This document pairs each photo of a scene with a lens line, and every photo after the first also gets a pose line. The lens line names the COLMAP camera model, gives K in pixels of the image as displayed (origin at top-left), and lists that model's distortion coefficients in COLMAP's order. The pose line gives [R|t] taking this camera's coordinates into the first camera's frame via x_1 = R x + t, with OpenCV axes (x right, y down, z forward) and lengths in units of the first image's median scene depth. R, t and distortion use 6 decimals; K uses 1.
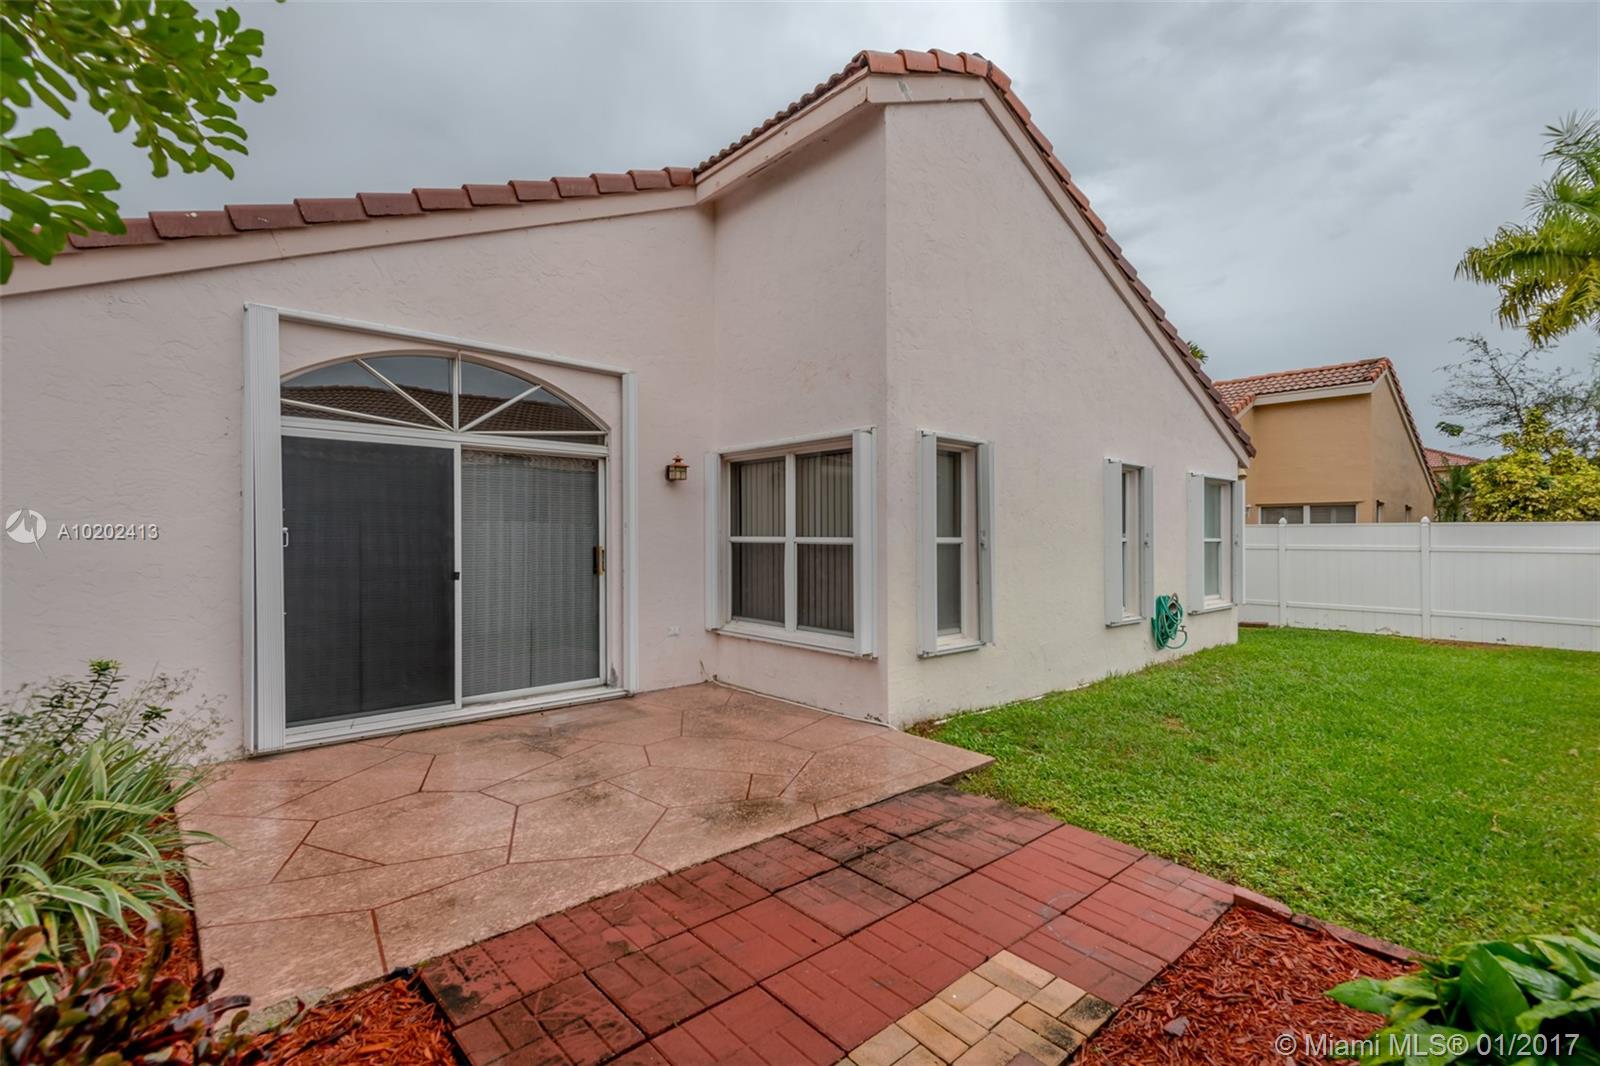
lens RADIAL K [[728.5, 0, 791.9], [0, 728.5, 527.9], [0, 0, 1]] dist [-0.000784, -0.000898]
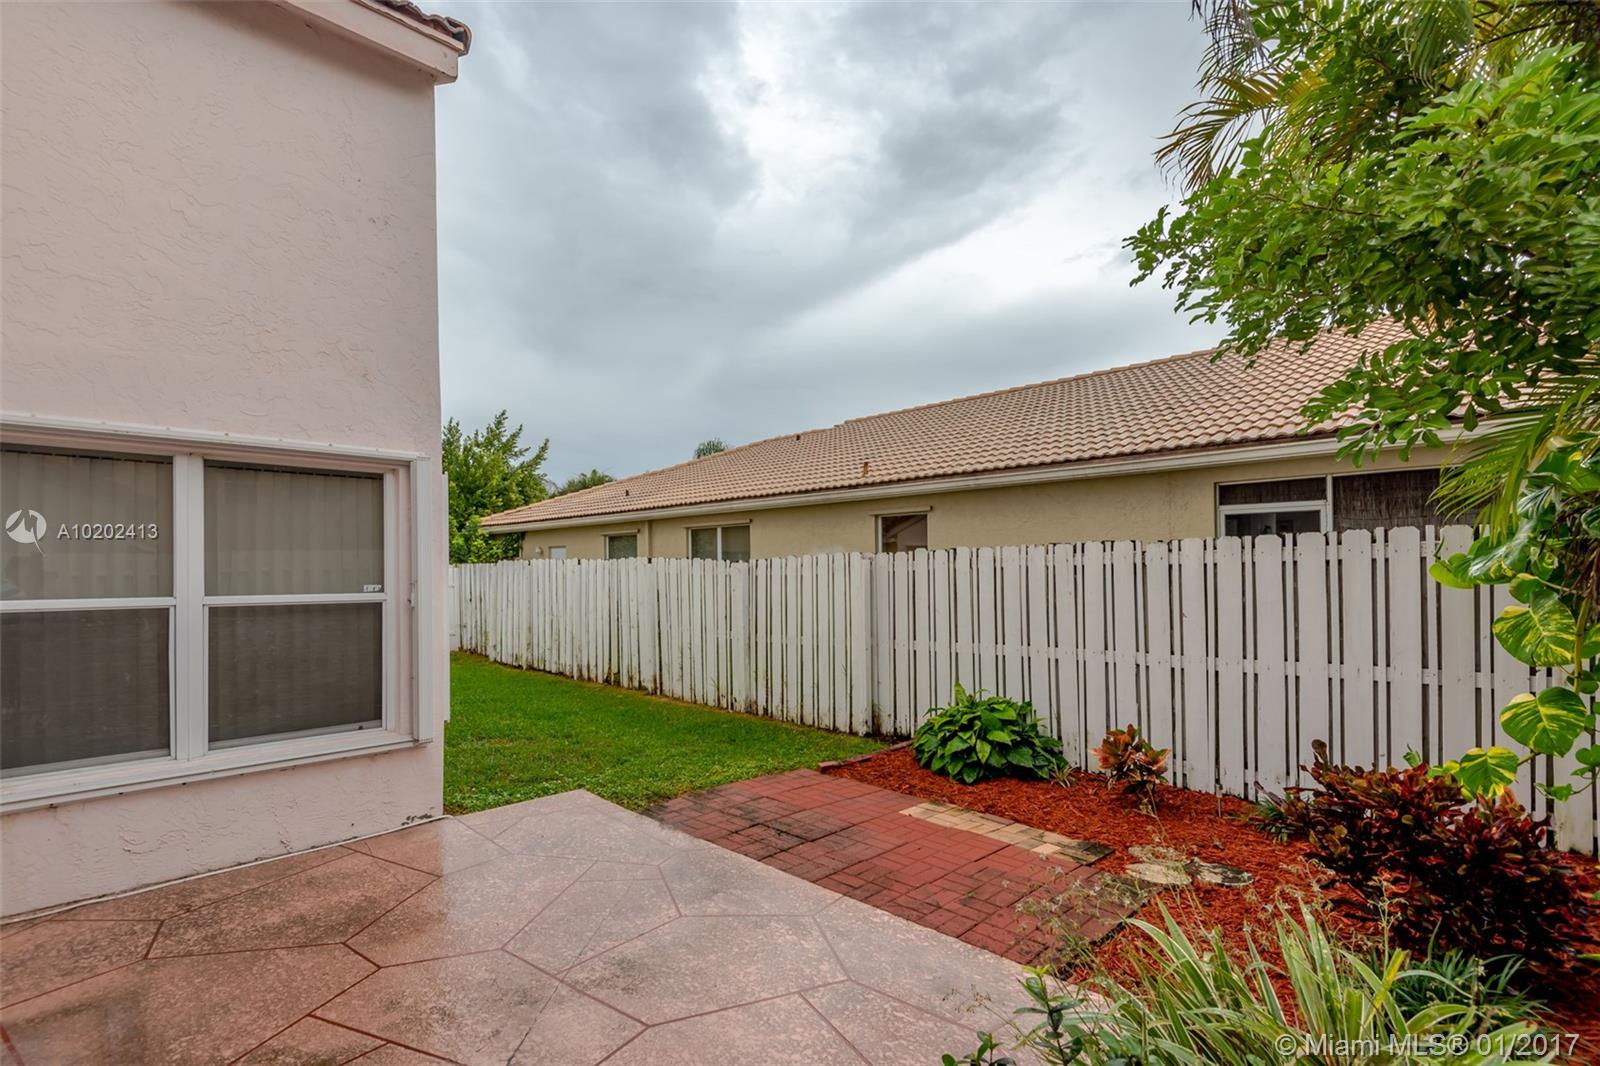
lens RADIAL K [[734.7, 0, 799.7], [0, 734.7, 561.6], [0, 0, 1]] dist [0.002442, 0.000425]
pose [[-0.046220, 0.001802, 0.998930, -0.939335], [0.000382, 0.999998, -0.001786, -0.021890], [-0.998931, 0.000299, -0.046221, 0.825043]]
